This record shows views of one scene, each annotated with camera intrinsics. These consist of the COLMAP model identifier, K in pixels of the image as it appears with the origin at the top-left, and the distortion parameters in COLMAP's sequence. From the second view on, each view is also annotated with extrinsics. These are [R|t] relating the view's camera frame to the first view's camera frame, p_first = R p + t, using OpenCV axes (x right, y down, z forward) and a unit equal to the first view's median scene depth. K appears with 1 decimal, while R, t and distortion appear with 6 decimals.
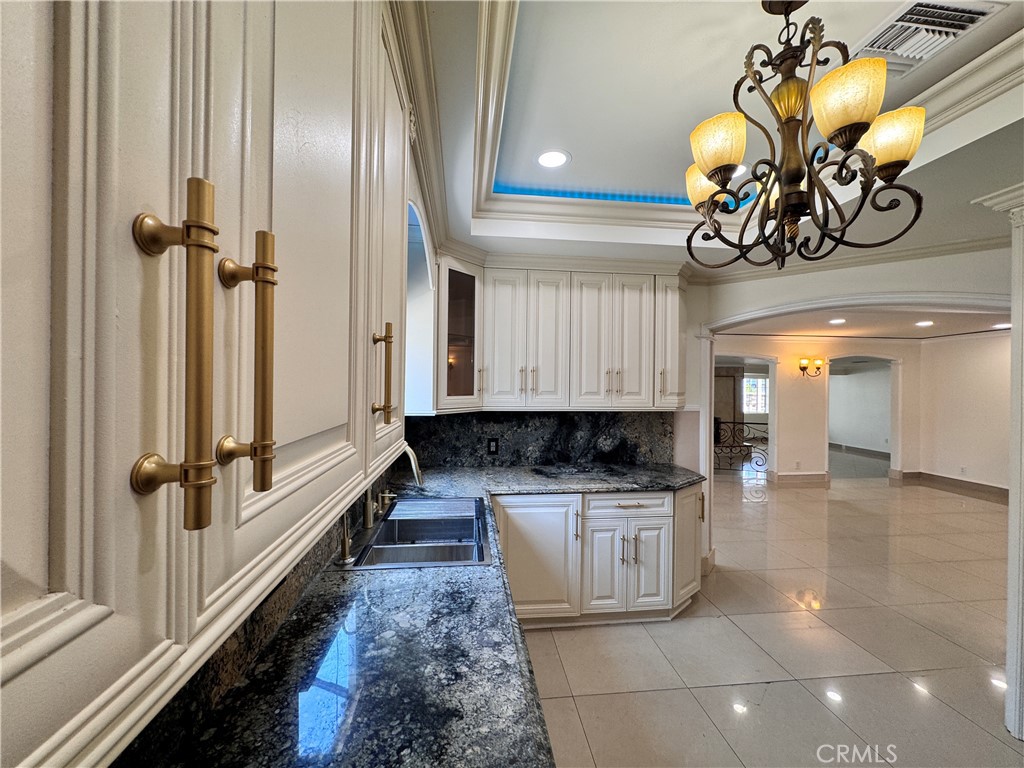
lens RADIAL K [[406.0, 0, 510.6], [0, 406.0, 385.5], [0, 0, 1]] dist [-0.002374, 0.000575]
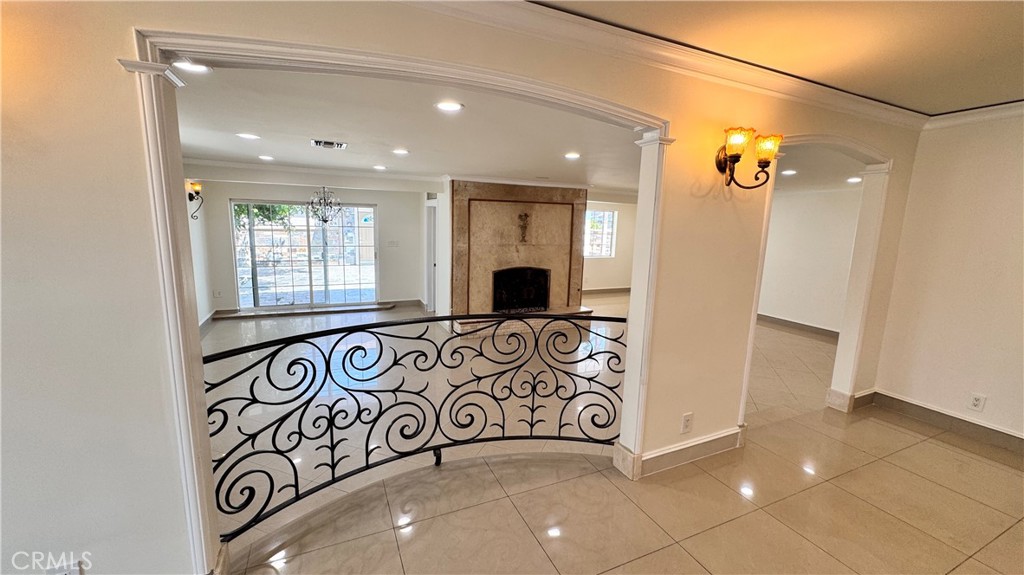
lens RADIAL K [[408.2, 0, 512.4], [0, 408.2, 287.2], [0, 0, 1]] dist [-0.006141, 0.001030]
pose [[0.945258, -0.030272, 0.324916, 0.413812], [-0.023205, 0.986932, 0.159460, 0.010513], [-0.325497, -0.158271, 0.932203, 0.686850]]
